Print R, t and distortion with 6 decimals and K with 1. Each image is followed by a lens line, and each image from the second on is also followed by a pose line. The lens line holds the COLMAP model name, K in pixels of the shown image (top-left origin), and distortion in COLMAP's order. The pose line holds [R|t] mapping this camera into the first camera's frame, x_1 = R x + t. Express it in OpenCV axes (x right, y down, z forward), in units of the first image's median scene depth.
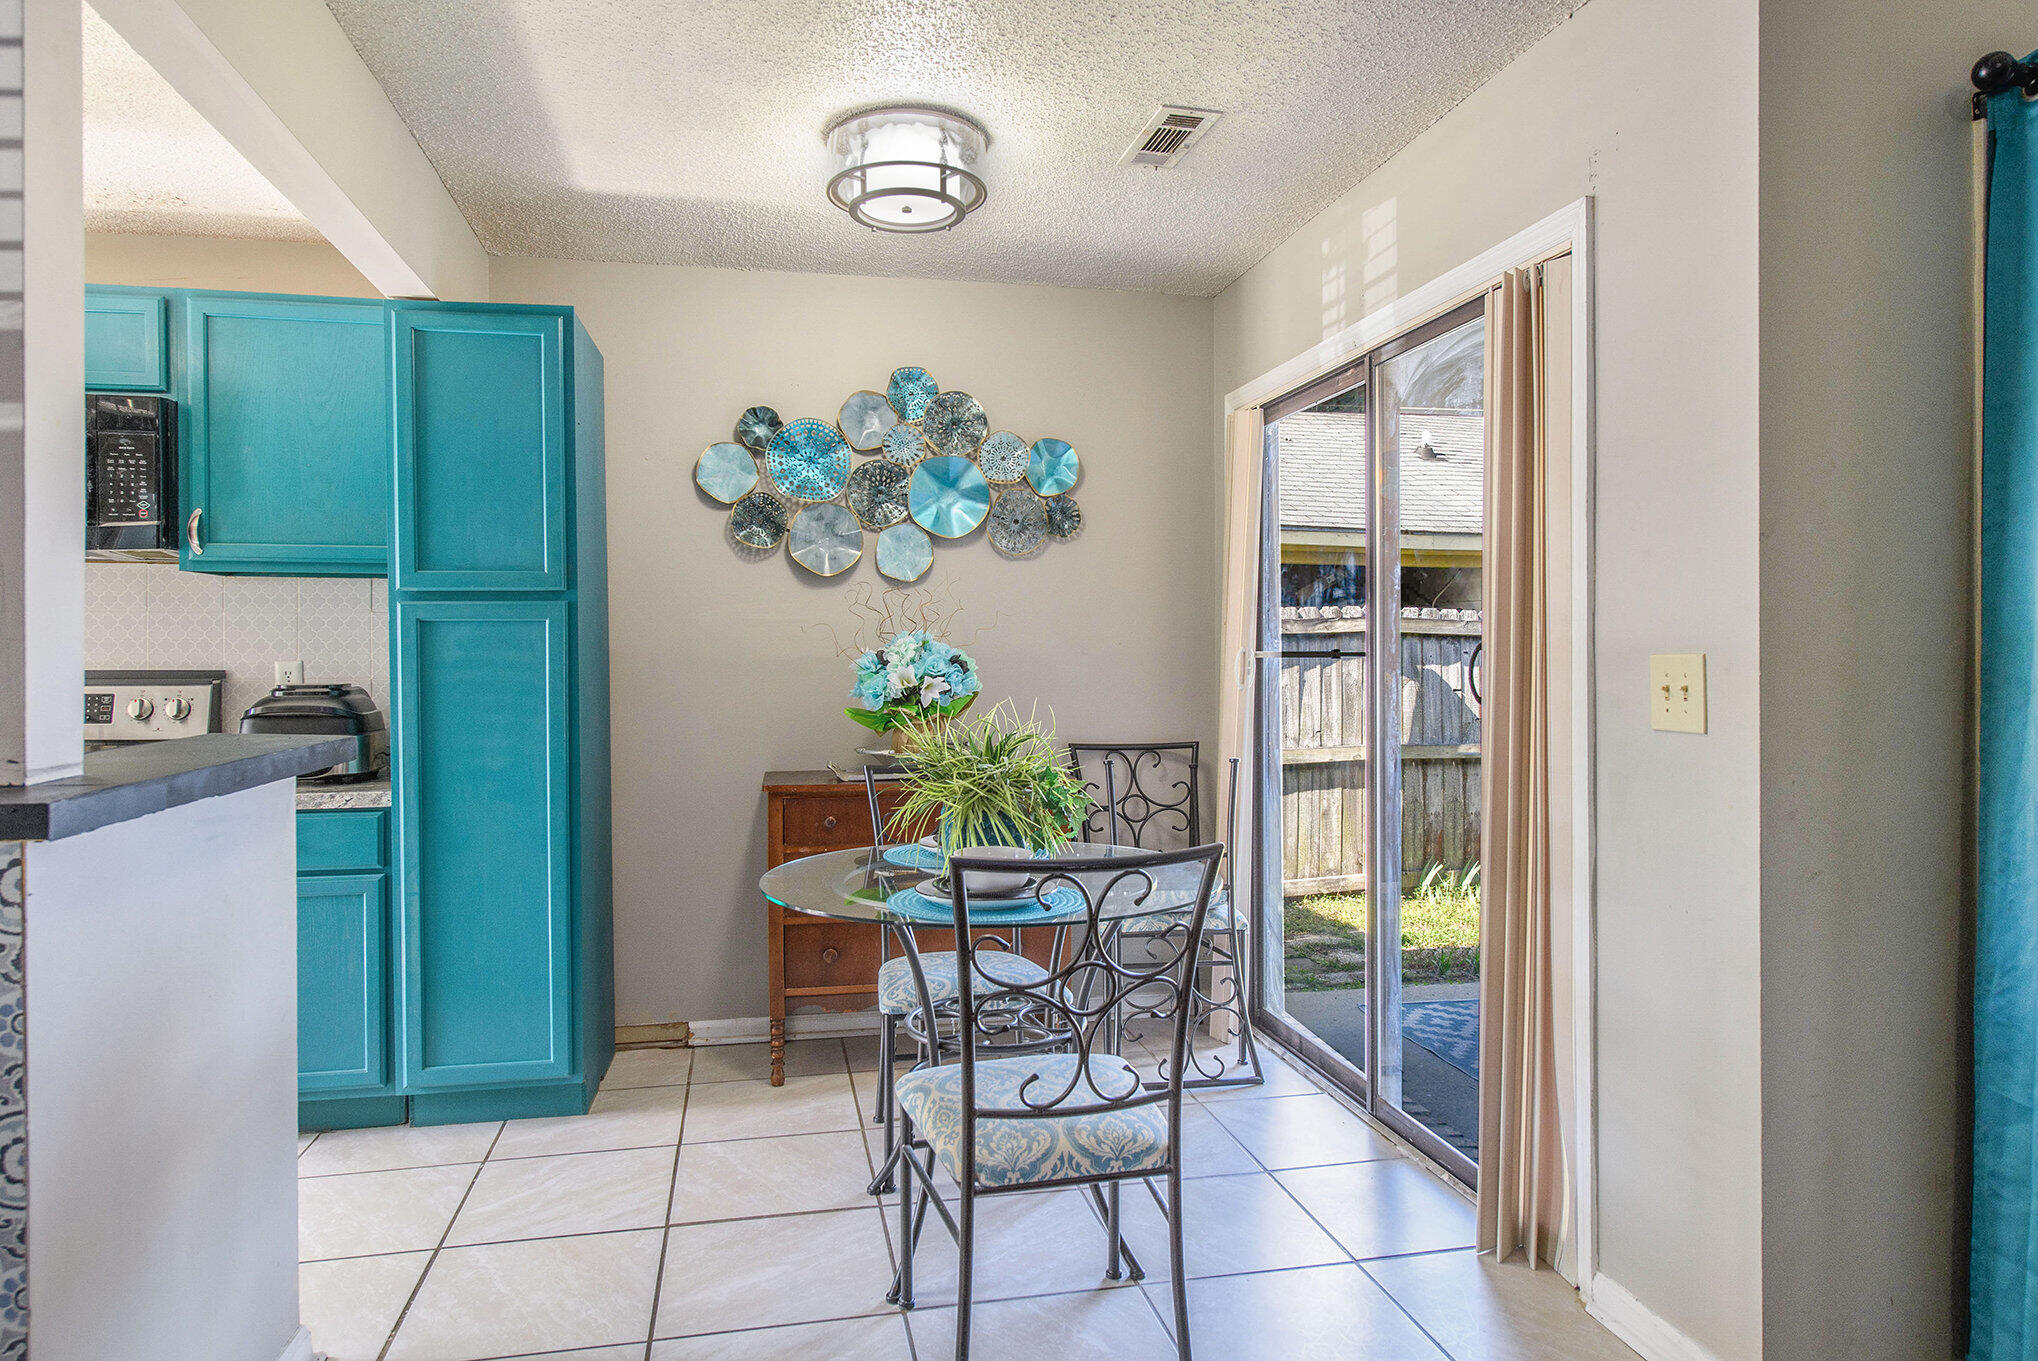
lens RADIAL K [[1279.7, 0, 1022.0], [0, 1279.7, 653.3], [0, 0, 1]] dist [-0.000047, -0.000048]
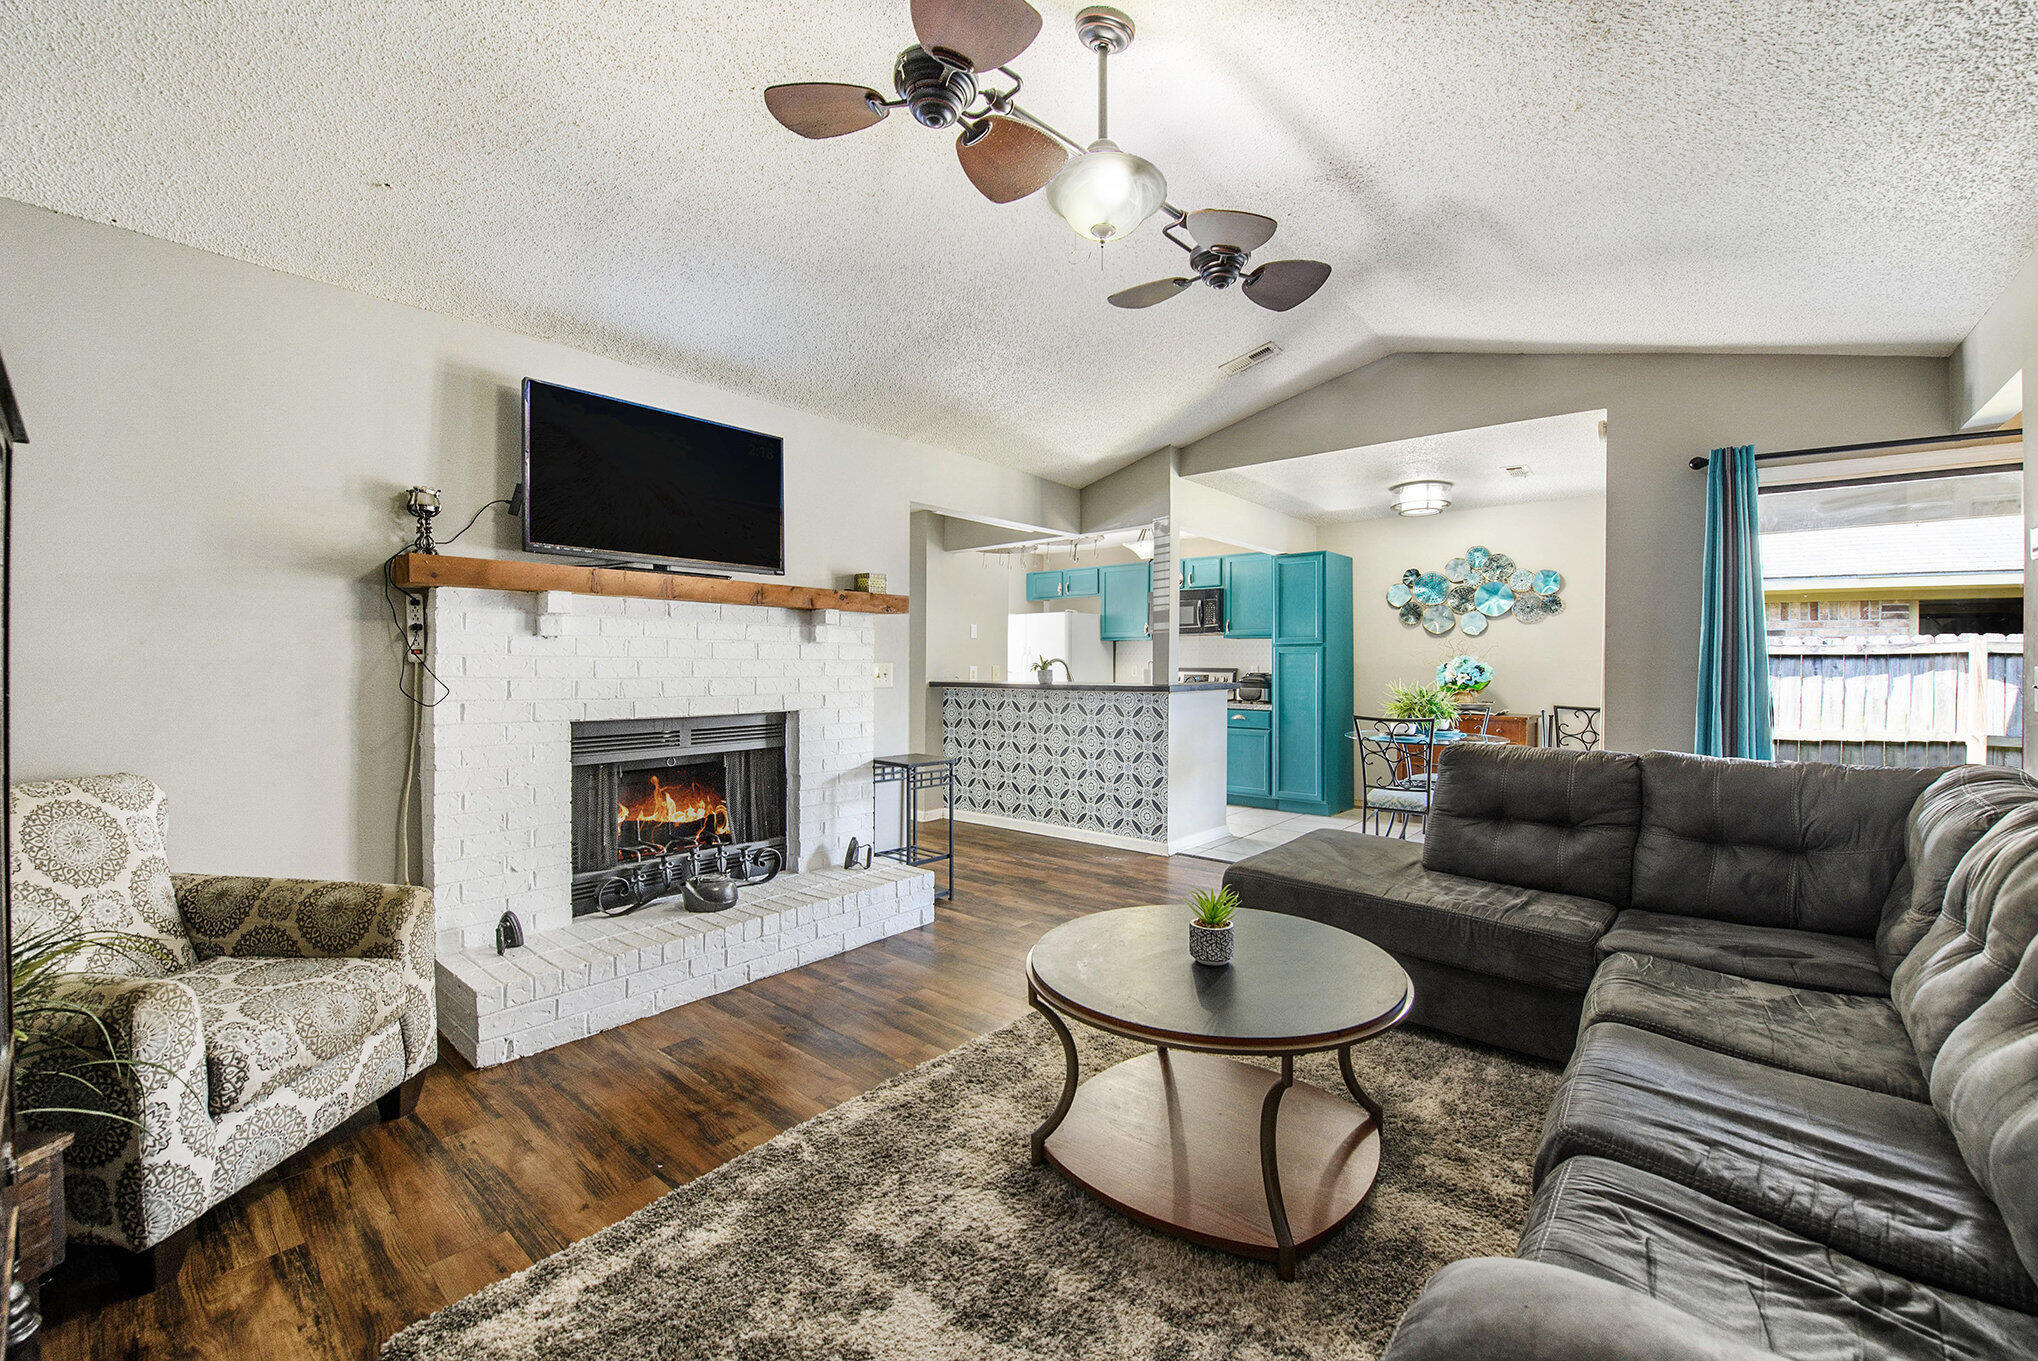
lens RADIAL K [[818.3, 0, 1010.4], [0, 818.3, 664.5], [0, 0, 1]] dist [-0.000951, -0.000251]
pose [[0.594665, 0.008243, -0.803931, 0.700437], [-0.006871, 0.999963, 0.005171, -0.002326], [0.803944, 0.002449, 0.594699, -0.693846]]
